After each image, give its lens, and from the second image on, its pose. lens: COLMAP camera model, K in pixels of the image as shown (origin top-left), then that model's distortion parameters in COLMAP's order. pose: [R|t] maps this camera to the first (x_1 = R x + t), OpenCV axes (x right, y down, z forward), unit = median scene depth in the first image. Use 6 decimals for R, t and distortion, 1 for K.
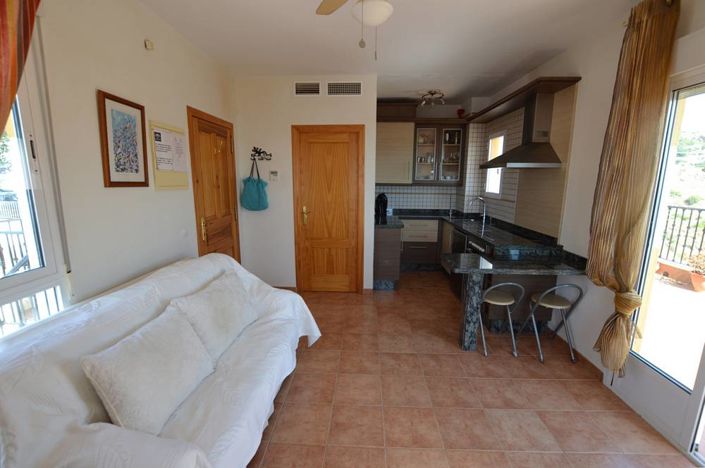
lens RADIAL K [[312.5, 0, 353.8], [0, 312.5, 232.3], [0, 0, 1]] dist [-0.003605, -0.000183]
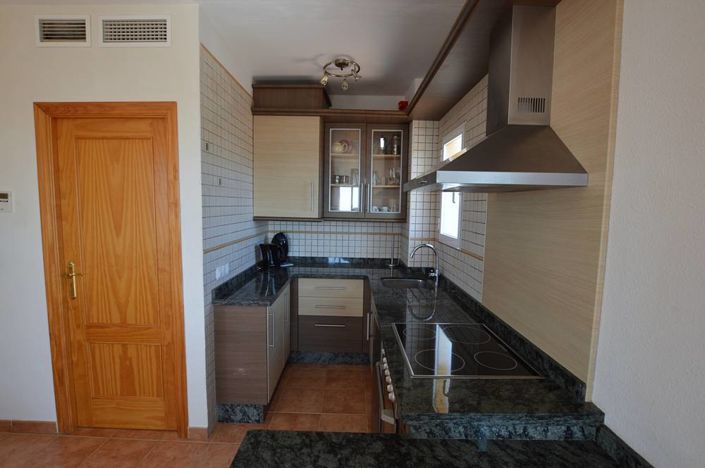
lens RADIAL K [[323.2, 0, 350.6], [0, 323.2, 236.9], [0, 0, 1]] dist [-0.015763, 0.000132]
pose [[0.999718, 0.007563, 0.022521, 0.249801], [-0.005726, 0.996736, -0.080532, -0.075483], [-0.023057, 0.080380, 0.996498, 0.417585]]
